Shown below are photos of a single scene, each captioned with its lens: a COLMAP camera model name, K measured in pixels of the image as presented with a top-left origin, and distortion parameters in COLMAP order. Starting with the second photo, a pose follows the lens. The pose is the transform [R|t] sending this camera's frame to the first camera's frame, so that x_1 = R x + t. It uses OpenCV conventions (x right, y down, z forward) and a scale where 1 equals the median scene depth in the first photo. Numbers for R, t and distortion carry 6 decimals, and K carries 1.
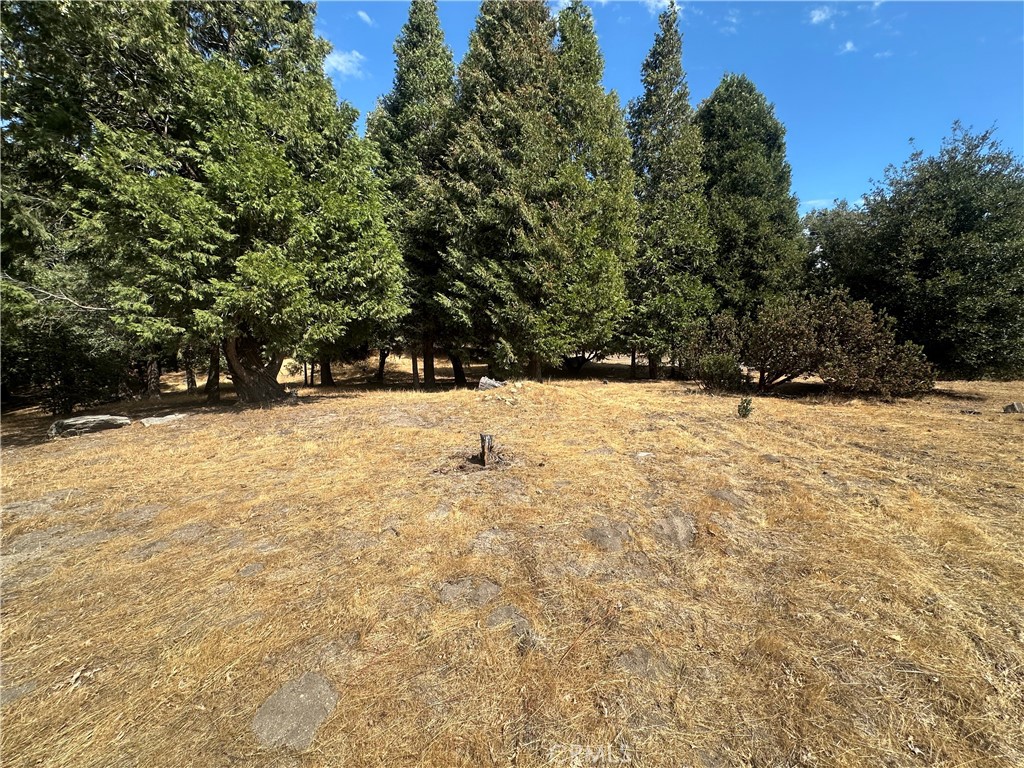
lens RADIAL K [[408.9, 0, 516.7], [0, 408.9, 383.3], [0, 0, 1]] dist [0.001138, 0.000674]
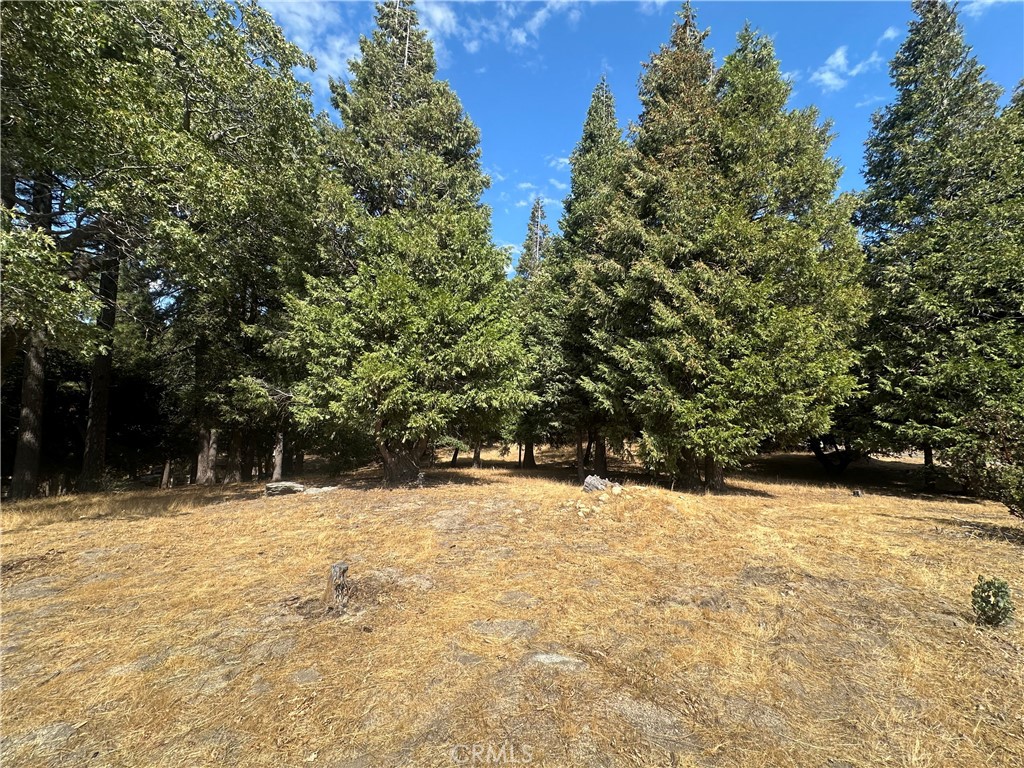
lens RADIAL K [[408.9, 0, 511.8], [0, 408.9, 388.6], [0, 0, 1]] dist [0.001138, 0.000674]
pose [[0.828694, -0.031566, -0.558811, 0.204543], [-0.072911, 0.983813, -0.163696, -0.032995], [0.554933, 0.176397, 0.812978, 0.164270]]
